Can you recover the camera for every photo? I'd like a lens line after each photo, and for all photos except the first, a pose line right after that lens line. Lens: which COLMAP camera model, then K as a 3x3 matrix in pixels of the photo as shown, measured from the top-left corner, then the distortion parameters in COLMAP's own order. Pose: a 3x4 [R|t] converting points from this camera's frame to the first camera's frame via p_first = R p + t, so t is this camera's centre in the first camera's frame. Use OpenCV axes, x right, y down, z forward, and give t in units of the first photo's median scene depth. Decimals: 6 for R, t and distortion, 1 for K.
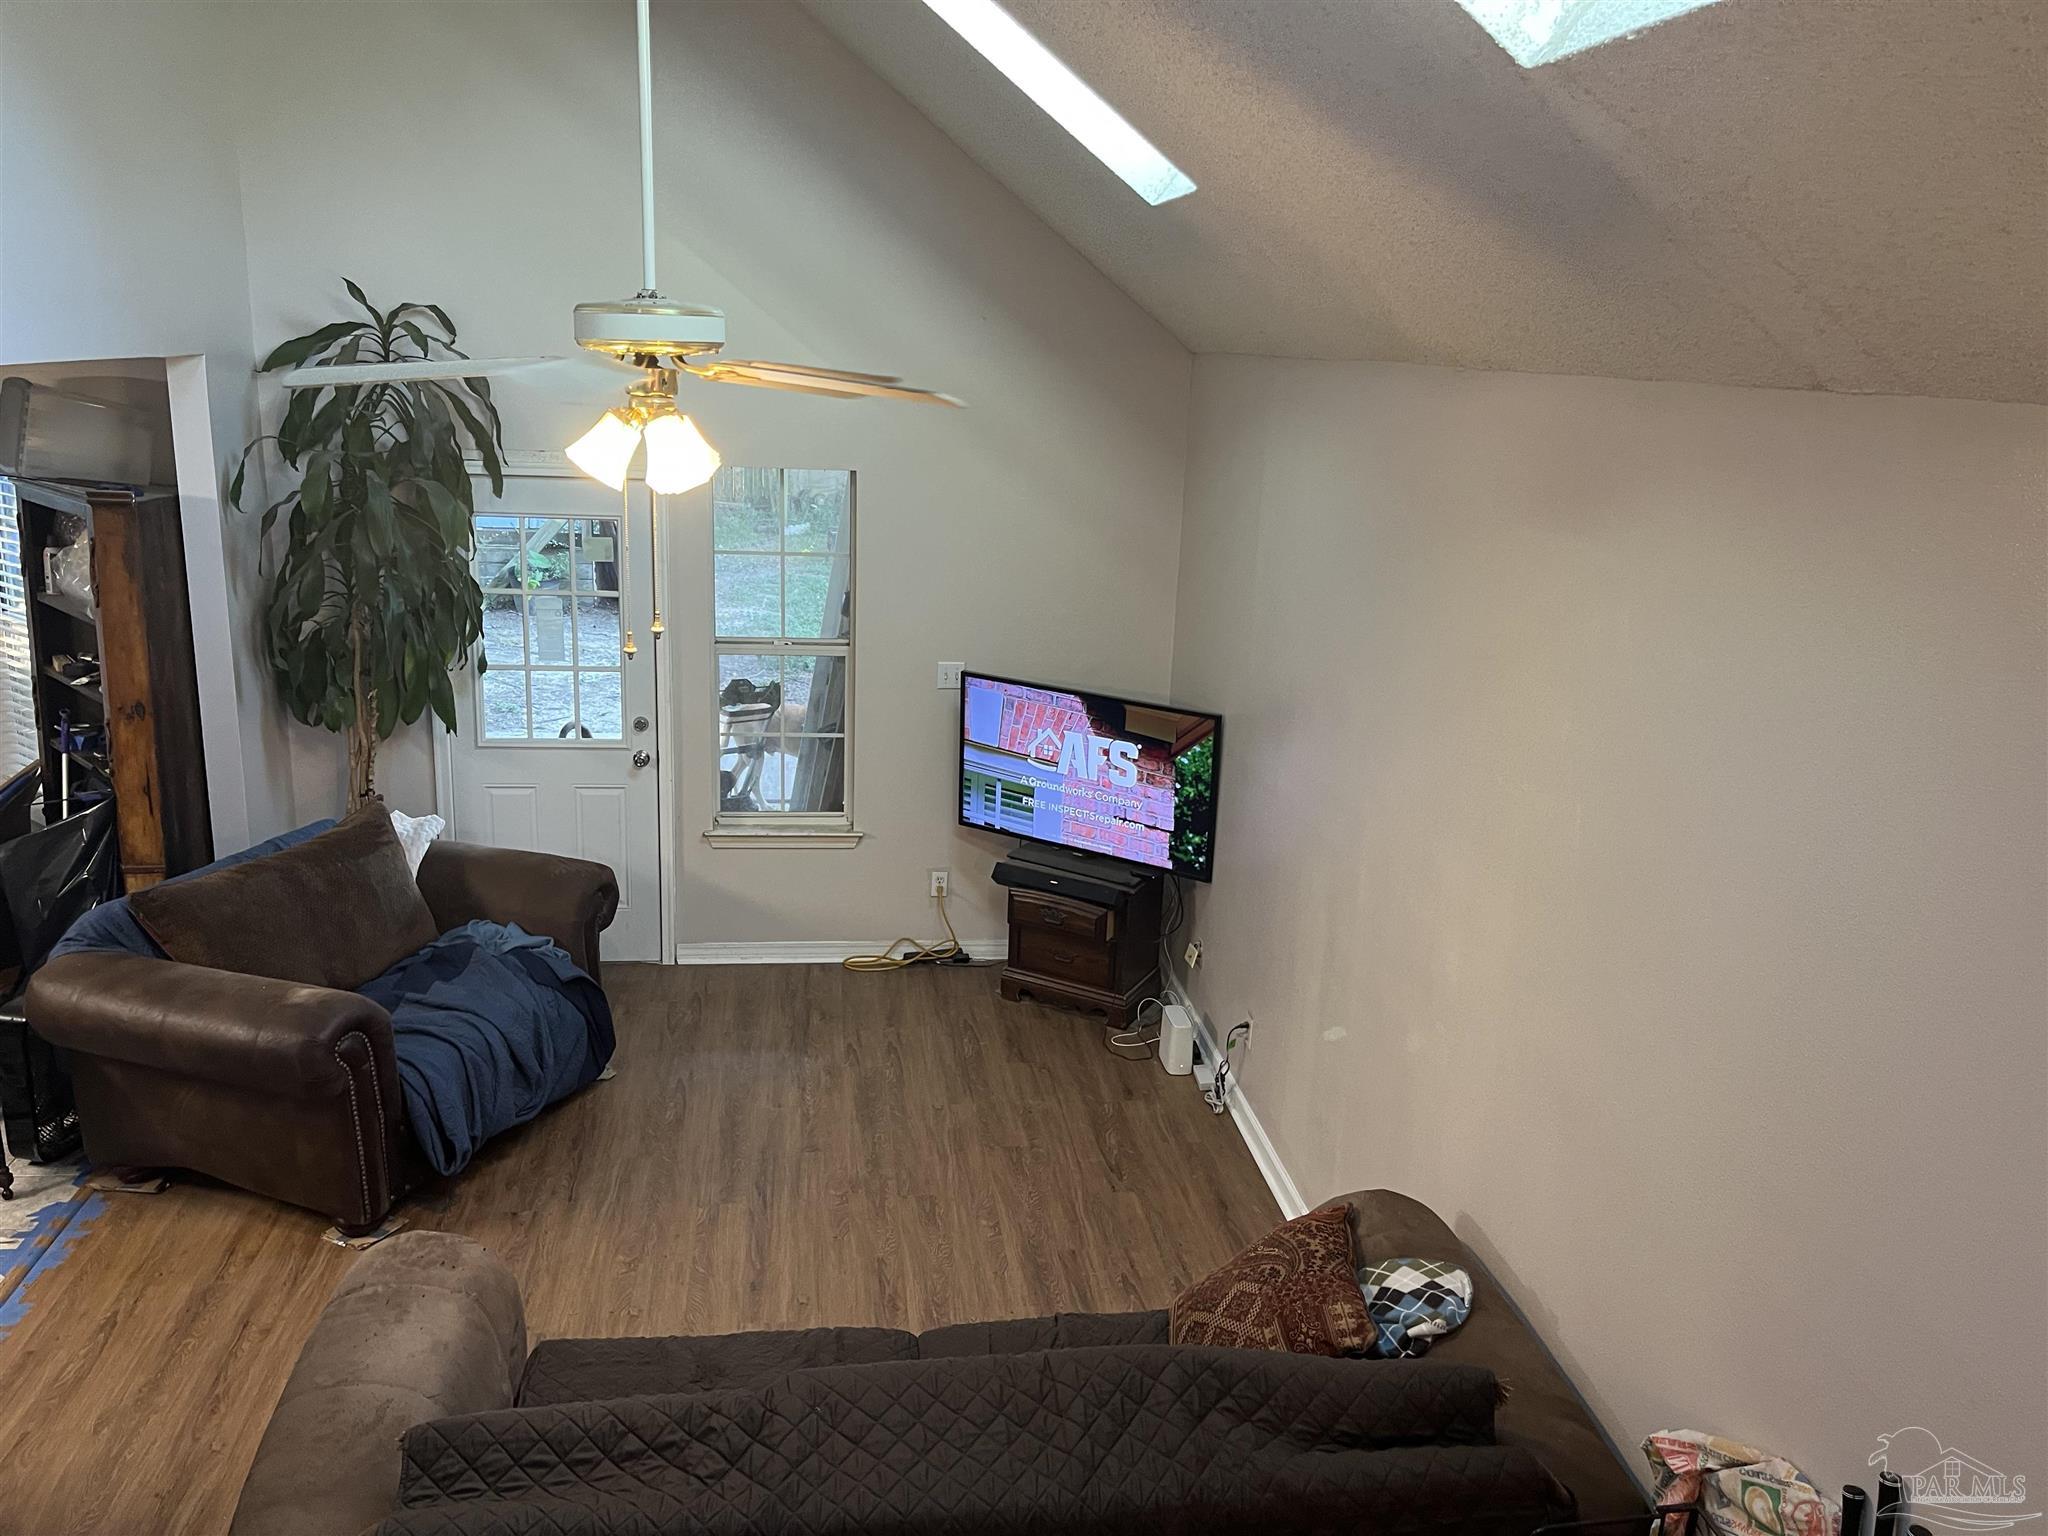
lens RADIAL K [[1547.6, 0, 1024.0], [0, 1547.6, 768.0], [0, 0, 1]] dist [0.078289, -0.064523]
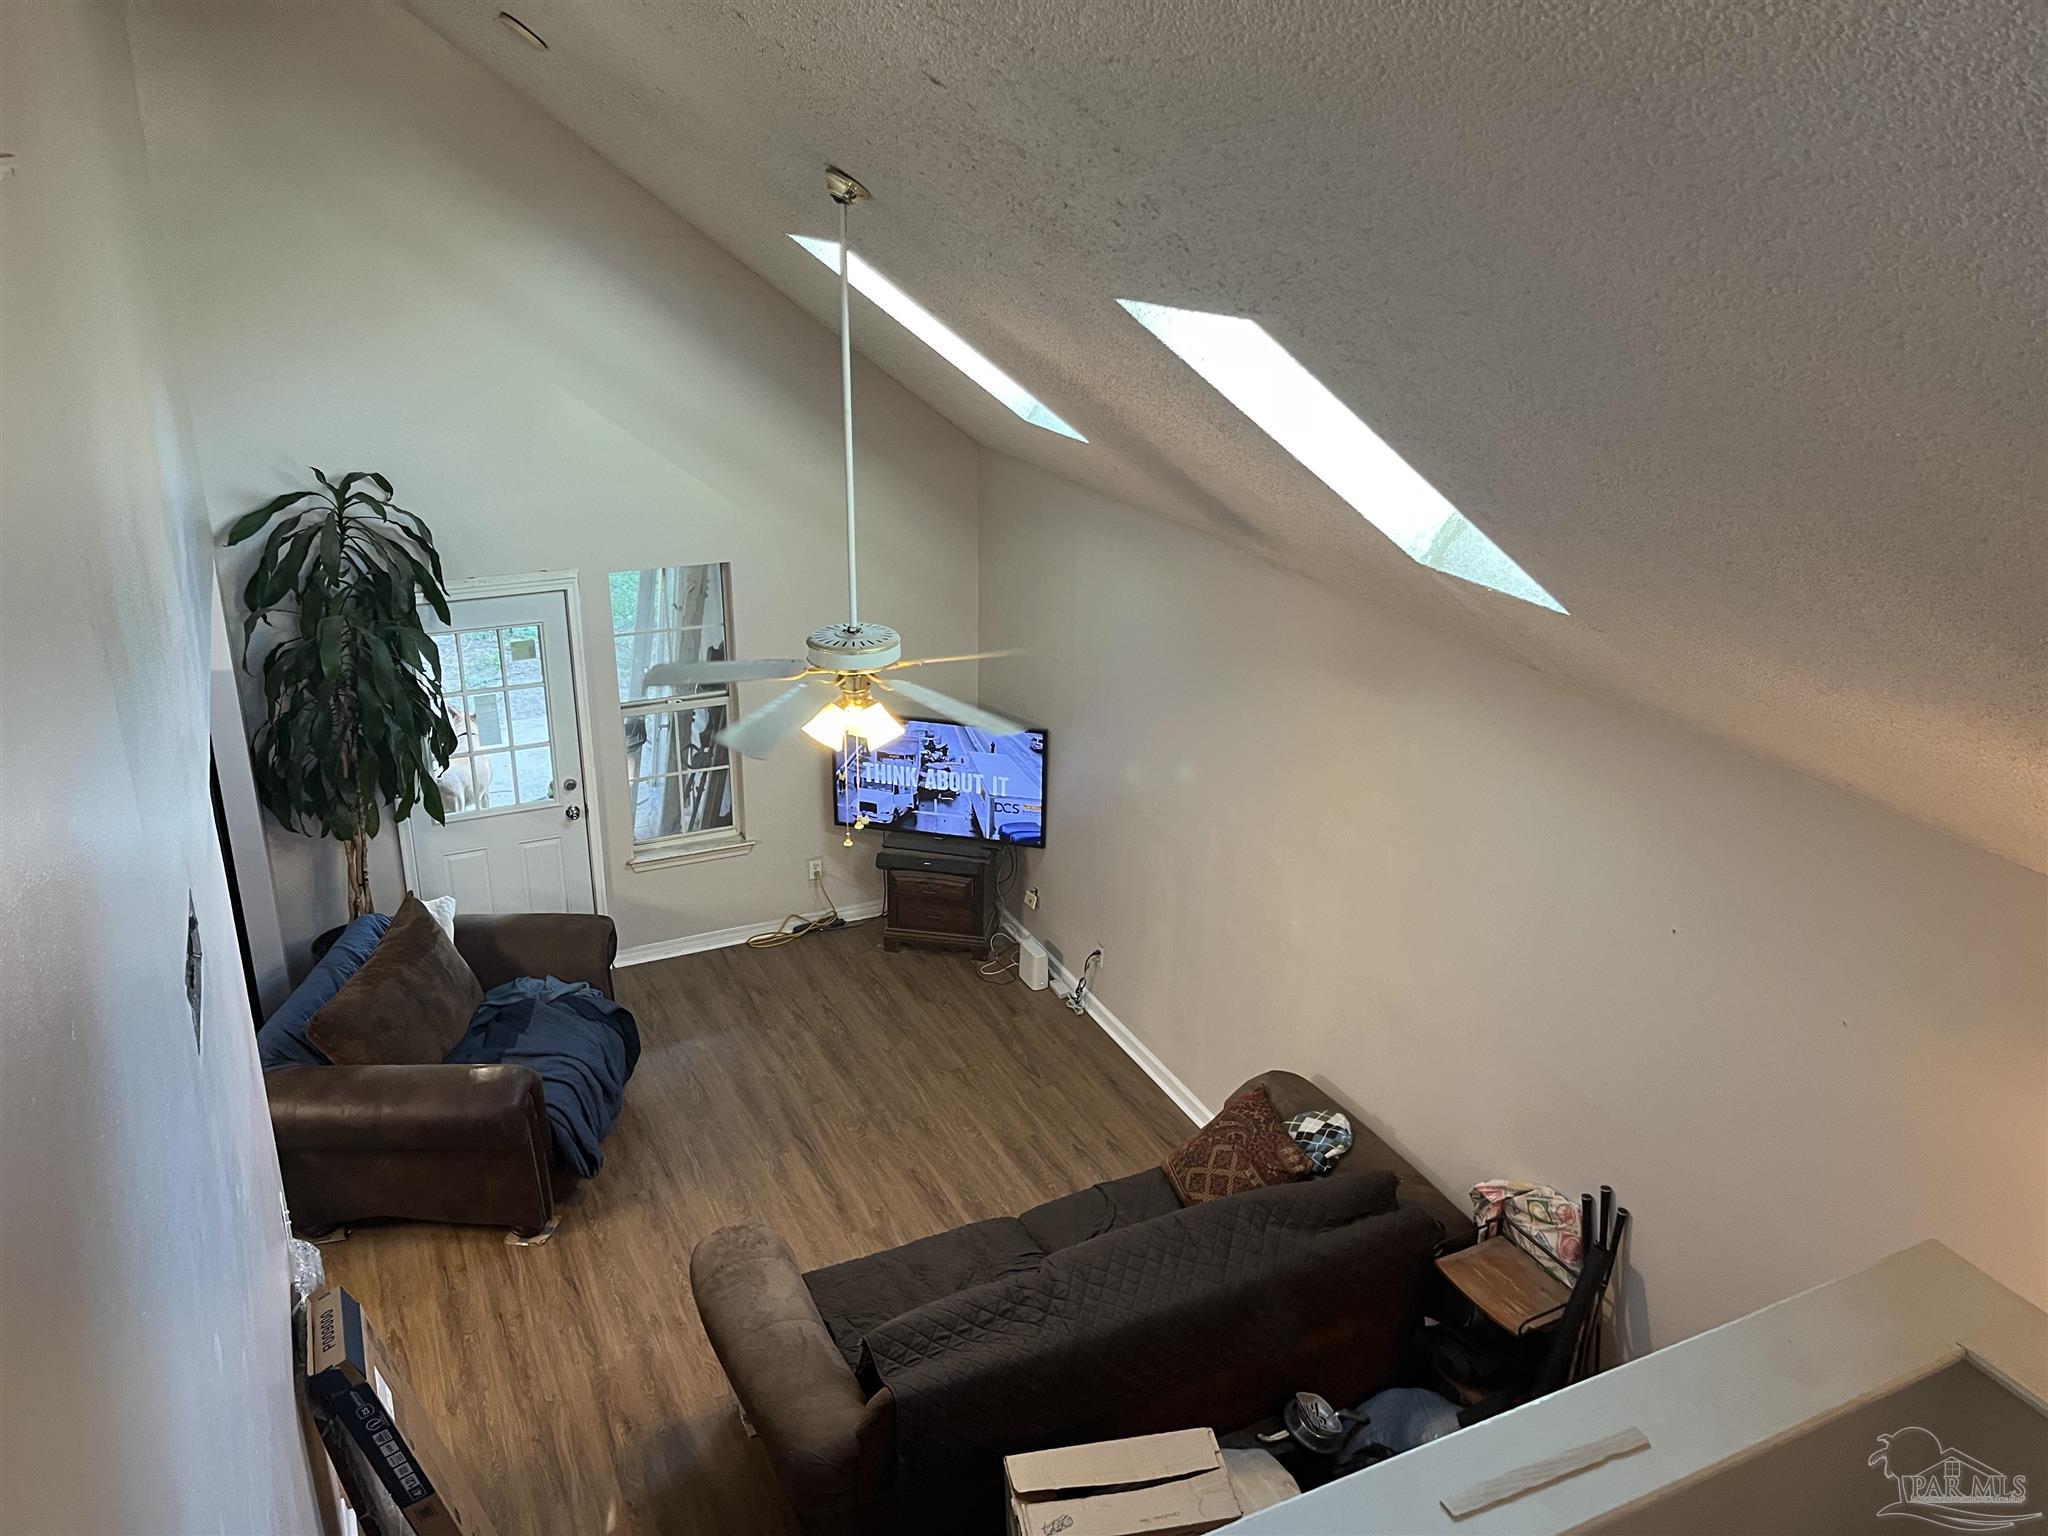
lens RADIAL K [[1547.6, 0, 1024.0], [0, 1547.6, 768.0], [0, 0, 1]] dist [0.078289, -0.064523]
pose [[0.948569, -0.139208, 0.284321, -0.323963], [0.103607, 0.985180, 0.136699, -0.217087], [-0.299136, -0.100211, 0.948934, -0.326920]]
